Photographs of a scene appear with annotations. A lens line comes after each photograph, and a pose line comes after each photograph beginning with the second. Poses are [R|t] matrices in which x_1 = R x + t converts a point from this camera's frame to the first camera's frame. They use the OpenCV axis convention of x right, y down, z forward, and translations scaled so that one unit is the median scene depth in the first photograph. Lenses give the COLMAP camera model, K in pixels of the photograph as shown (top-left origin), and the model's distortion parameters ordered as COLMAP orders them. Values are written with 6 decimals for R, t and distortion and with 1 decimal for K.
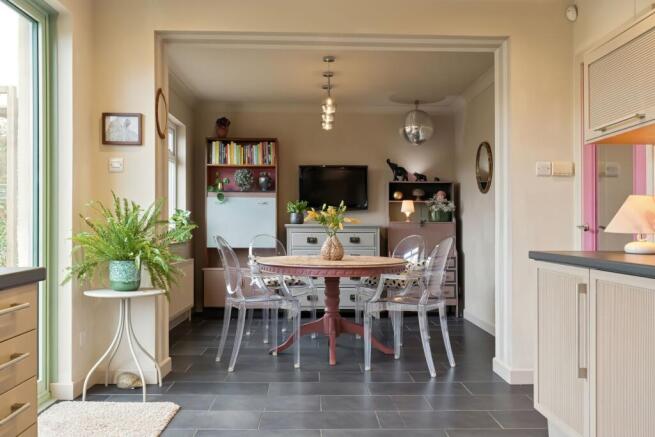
lens RADIAL K [[681.9, 0, 327.5], [0, 681.9, 218.5], [0, 0, 1]] dist [-0.361901, 0.000842]
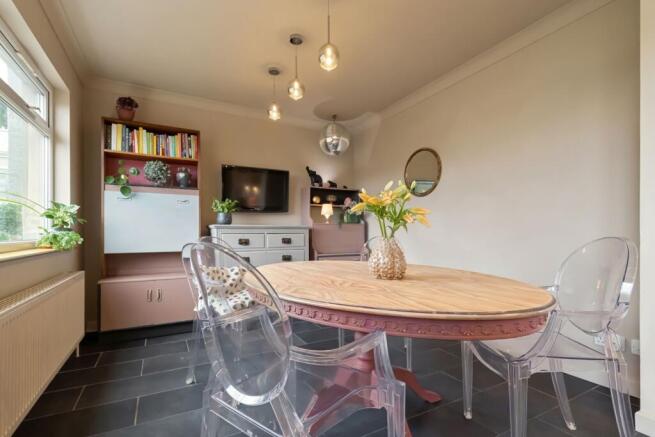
lens RADIAL K [[306.9, 0, 330.3], [0, 306.9, 227.0], [0, 0, 1]] dist [-0.011697, -0.000070]
pose [[0.873338, 0.003892, 0.487099, -0.120816], [-0.005310, 0.999985, 0.001529, 0.009840], [-0.487086, -0.003921, 0.873345, 0.551768]]
